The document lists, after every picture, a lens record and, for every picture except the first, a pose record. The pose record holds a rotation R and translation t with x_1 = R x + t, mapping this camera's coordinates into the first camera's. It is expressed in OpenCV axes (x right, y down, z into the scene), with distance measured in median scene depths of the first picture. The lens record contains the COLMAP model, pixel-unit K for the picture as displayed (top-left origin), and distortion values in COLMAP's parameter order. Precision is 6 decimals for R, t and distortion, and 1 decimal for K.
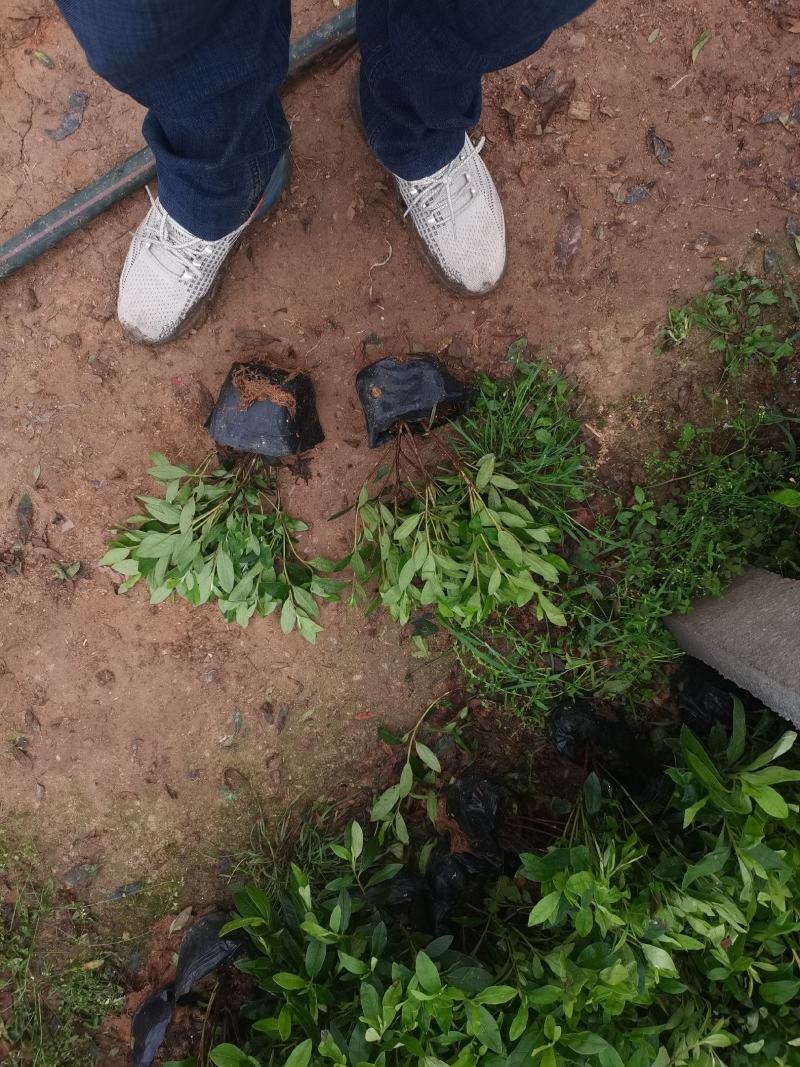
lens RADIAL K [[788.4, 0, 400.0], [0, 788.4, 533.5], [0, 0, 1]] dist [0.018786, -0.041667]
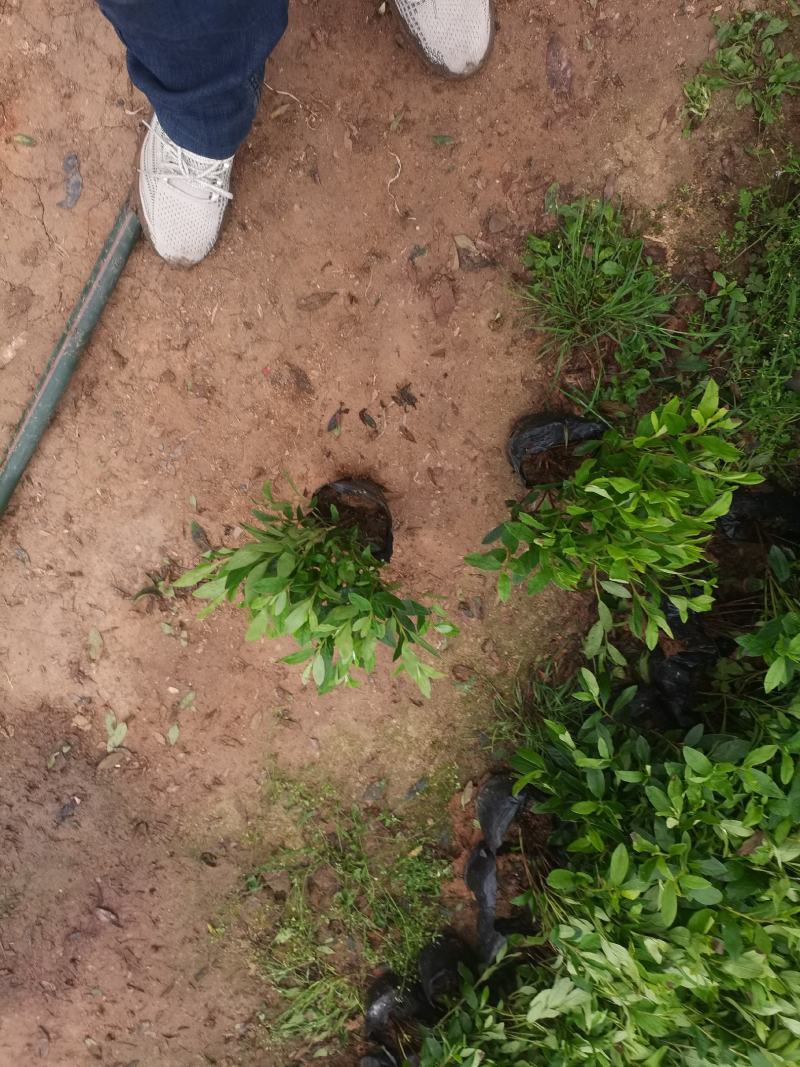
lens RADIAL K [[788.4, 0, 400.0], [0, 788.4, 533.5], [0, 0, 1]] dist [0.018786, -0.041667]
pose [[0.908032, -0.394899, -0.139758, -0.056708], [0.414018, 0.896818, 0.155904, -0.086978], [0.063771, -0.199428, 0.977835, -0.079439]]
